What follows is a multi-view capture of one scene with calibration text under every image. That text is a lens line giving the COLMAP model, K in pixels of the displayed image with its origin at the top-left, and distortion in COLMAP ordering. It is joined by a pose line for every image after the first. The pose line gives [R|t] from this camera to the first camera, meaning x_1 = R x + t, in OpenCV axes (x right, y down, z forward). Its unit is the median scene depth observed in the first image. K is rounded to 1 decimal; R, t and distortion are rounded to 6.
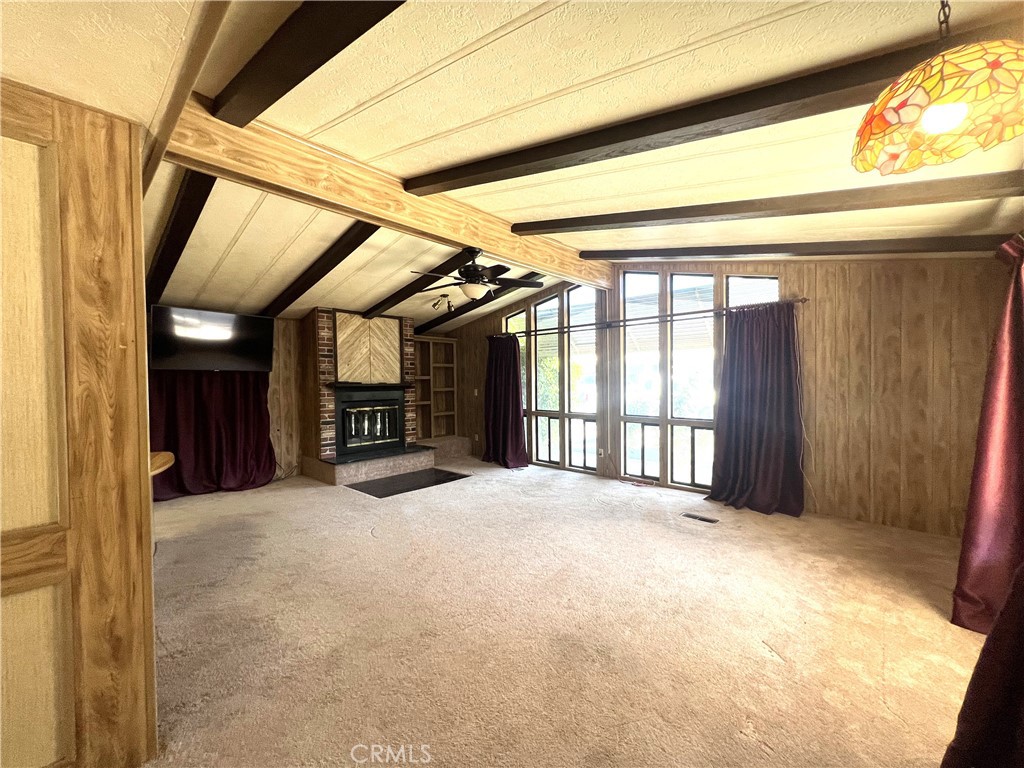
lens RADIAL K [[411.0, 0, 511.6], [0, 411.0, 385.0], [0, 0, 1]] dist [-0.001536, 0.000205]
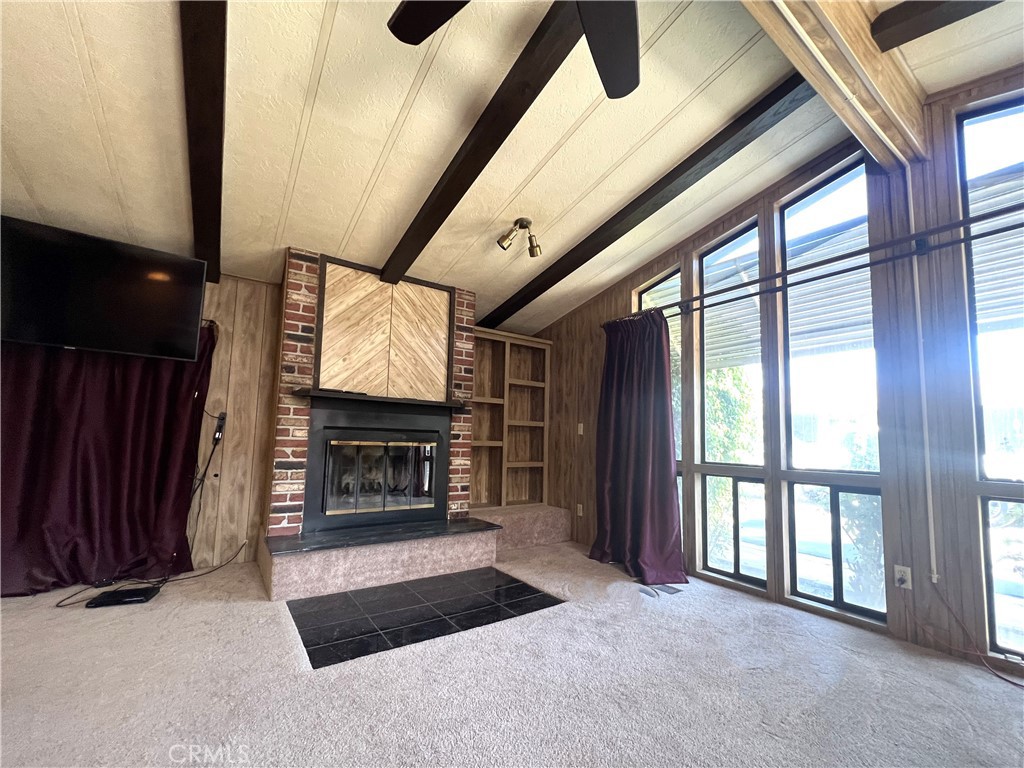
lens RADIAL K [[411.0, 0, 530.3], [0, 411.0, 406.4], [0, 0, 1]] dist [-0.001536, 0.000205]
pose [[0.976515, 0.014928, -0.214934, -0.037579], [-0.036315, 0.994728, -0.095903, 0.049521], [0.212369, 0.101456, 0.971909, 0.482836]]
